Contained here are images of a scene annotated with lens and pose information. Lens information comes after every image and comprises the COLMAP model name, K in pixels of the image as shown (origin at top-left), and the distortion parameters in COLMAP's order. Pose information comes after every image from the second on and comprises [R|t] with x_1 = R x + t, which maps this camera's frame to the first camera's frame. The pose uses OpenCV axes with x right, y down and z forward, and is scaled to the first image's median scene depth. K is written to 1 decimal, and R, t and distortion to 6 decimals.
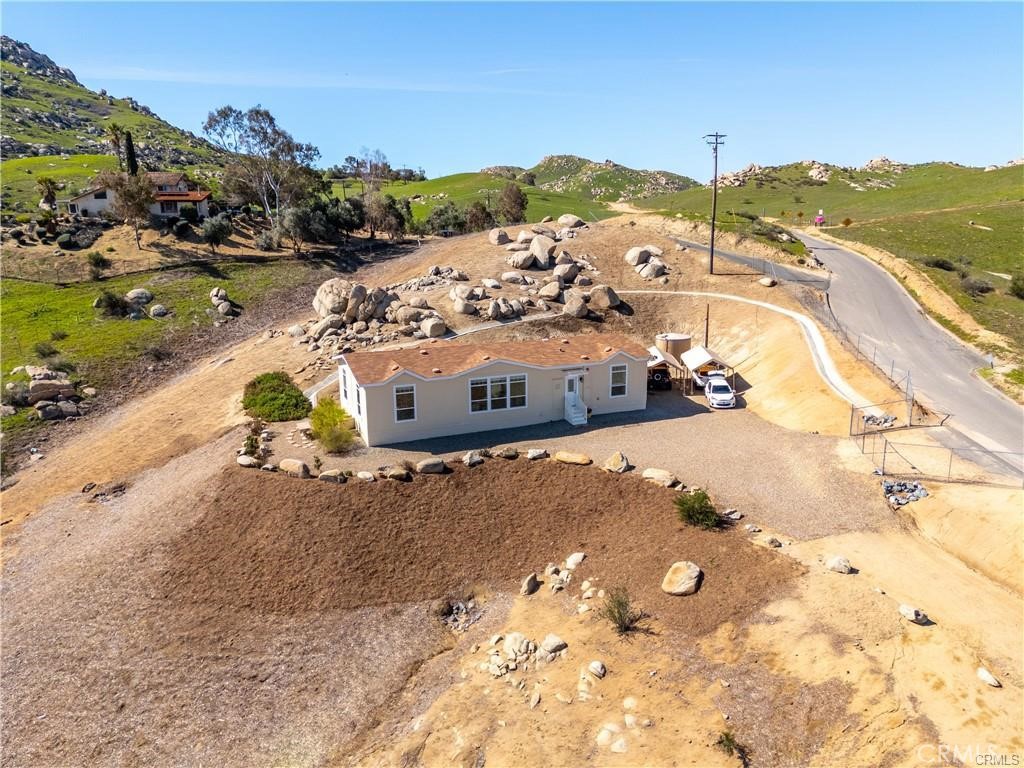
lens RADIAL K [[749.1, 0, 518.7], [0, 749.1, 385.1], [0, 0, 1]] dist [0.052930, -0.036701]
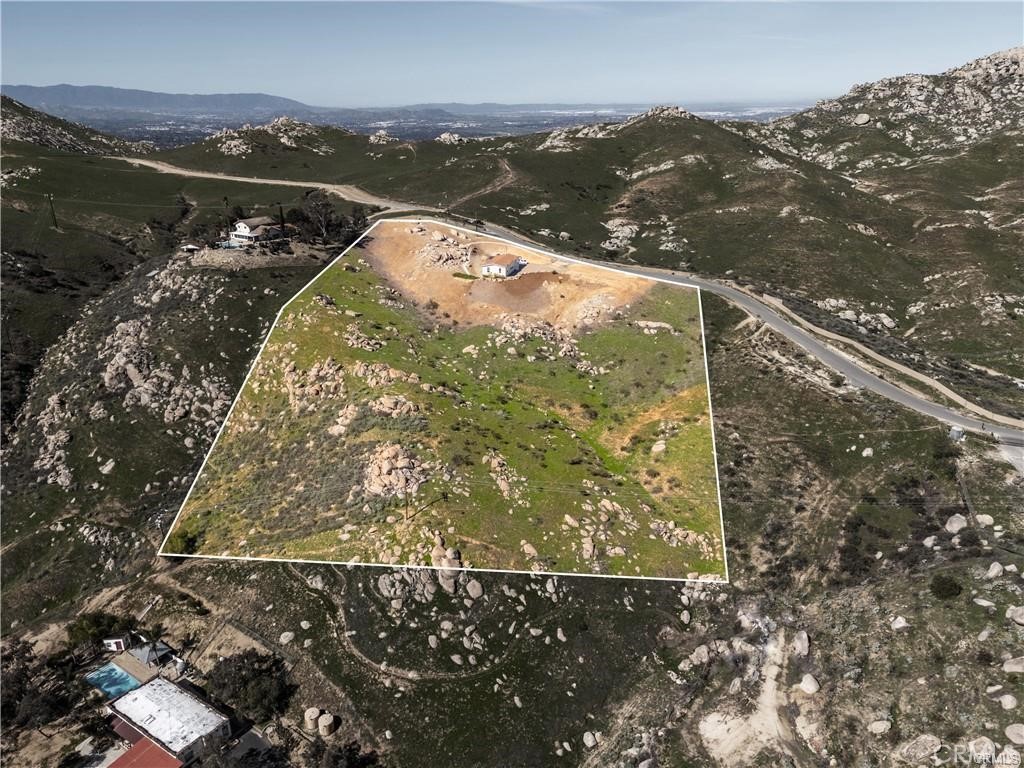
lens RADIAL K [[744.7, 0, 515.1], [0, 744.7, 381.6], [0, 0, 1]] dist [0.068237, -0.044495]
pose [[0.624748, -0.274603, 0.730947, -3.069703], [0.175431, 0.961550, 0.211293, -0.233644], [-0.760864, -0.003774, 0.648900, -1.932741]]
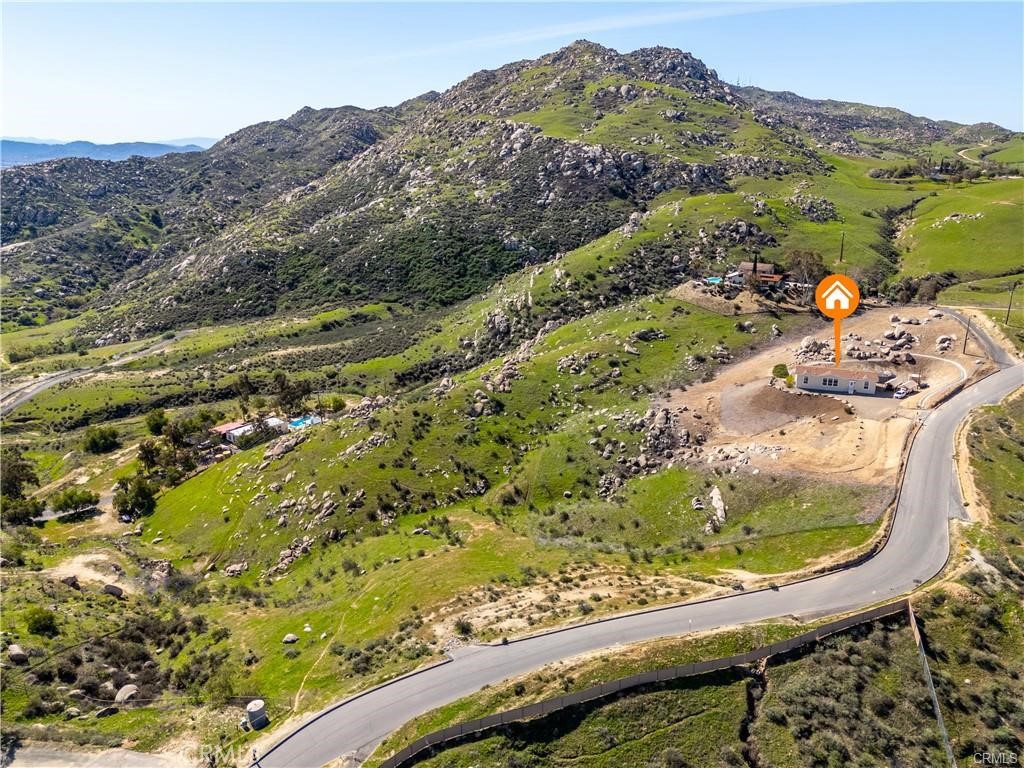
lens RADIAL K [[749.1, 0, 518.7], [0, 749.1, 385.1], [0, 0, 1]] dist [0.052930, -0.036701]
pose [[0.749803, 0.207604, -0.628249, 0.874773], [-0.155093, 0.978194, 0.138142, -0.187442], [0.643228, -0.006142, 0.765650, -2.223384]]
